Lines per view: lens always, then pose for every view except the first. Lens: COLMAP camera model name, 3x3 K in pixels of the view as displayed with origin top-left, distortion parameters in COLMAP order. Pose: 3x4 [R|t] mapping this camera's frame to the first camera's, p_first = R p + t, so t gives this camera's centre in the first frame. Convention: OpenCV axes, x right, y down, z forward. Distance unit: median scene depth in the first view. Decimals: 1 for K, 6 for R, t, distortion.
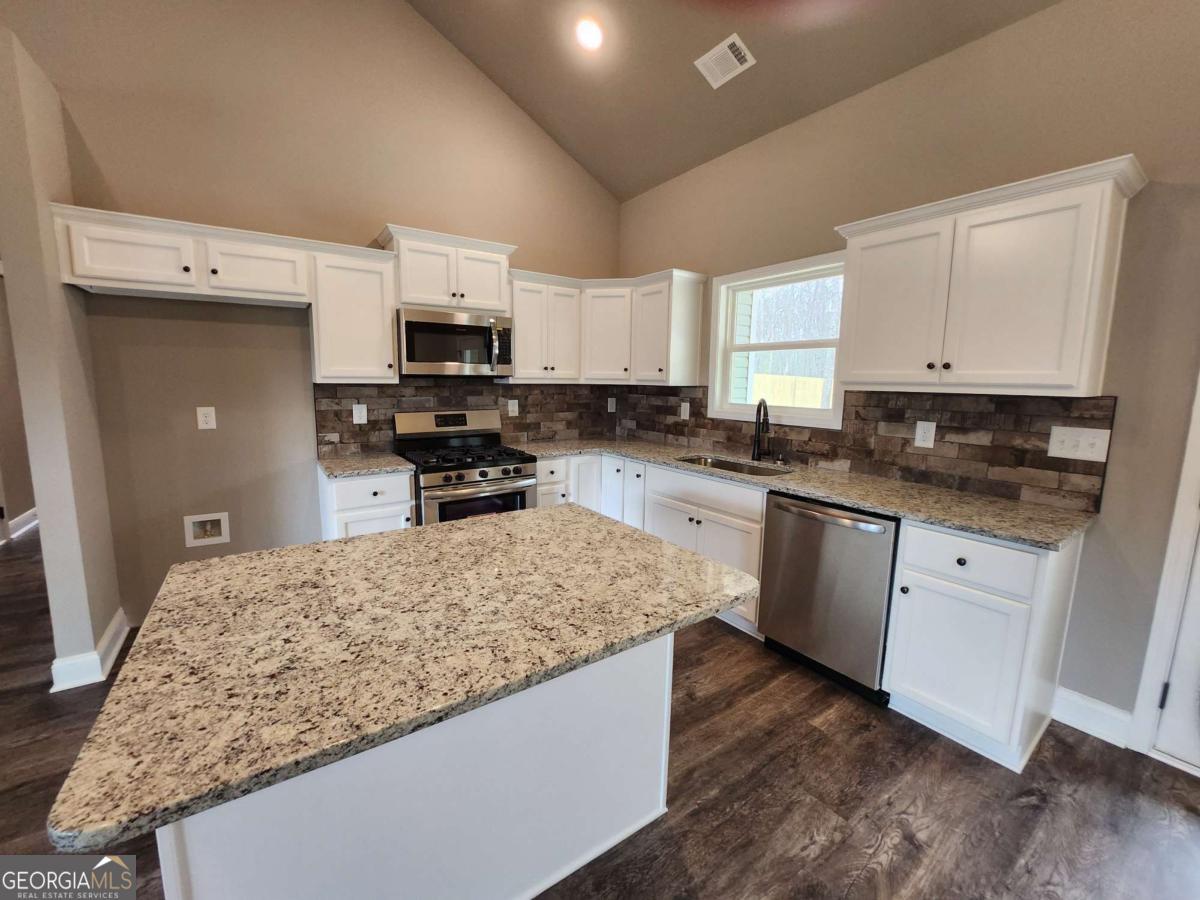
lens RADIAL K [[478.1, 0, 596.5], [0, 478.1, 446.8], [0, 0, 1]] dist [-0.018530, -0.000865]
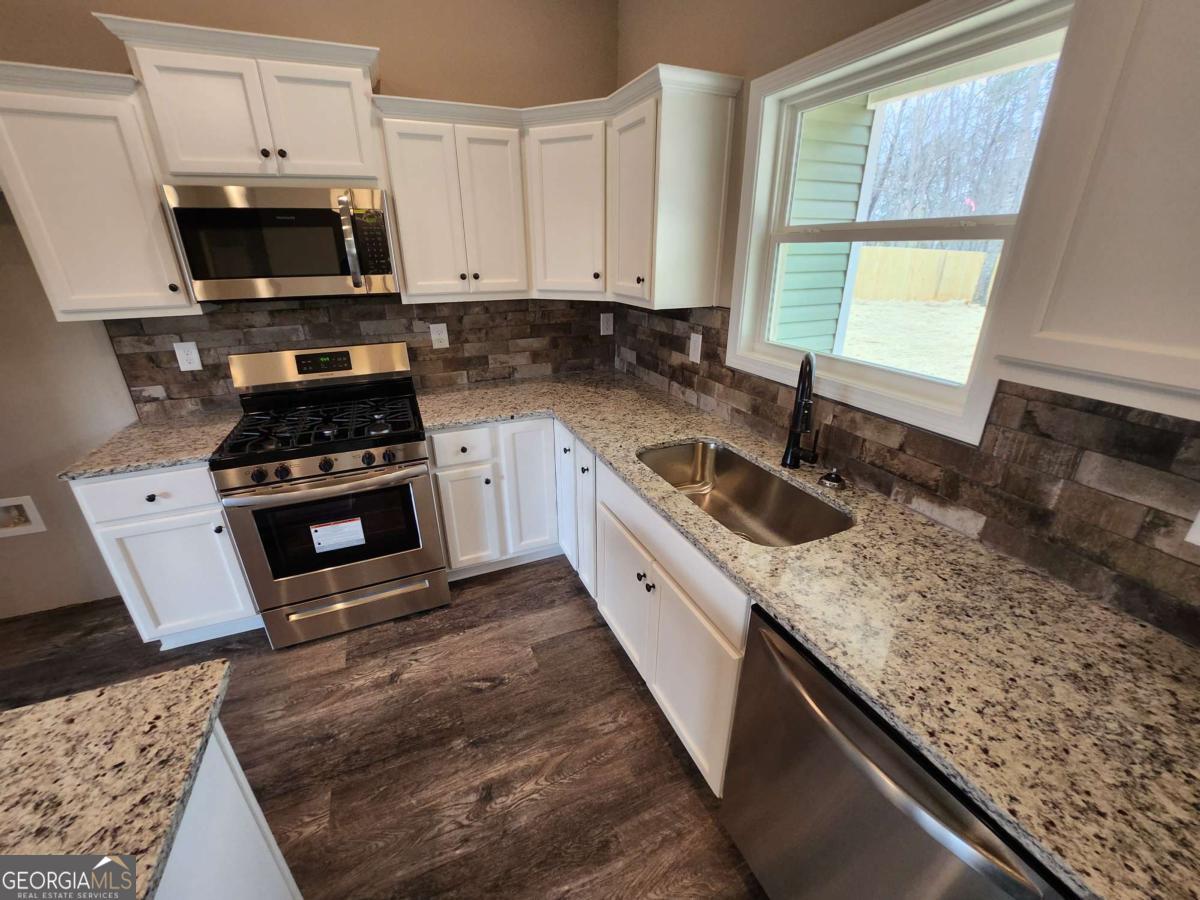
lens RADIAL K [[478.1, 0, 601.6], [0, 478.1, 448.4], [0, 0, 1]] dist [-0.018530, -0.000865]
pose [[0.978975, 0.062026, -0.194319, 0.211856], [-0.012248, 0.968802, 0.247534, -0.108384], [0.203610, -0.239950, 0.949193, 0.420140]]
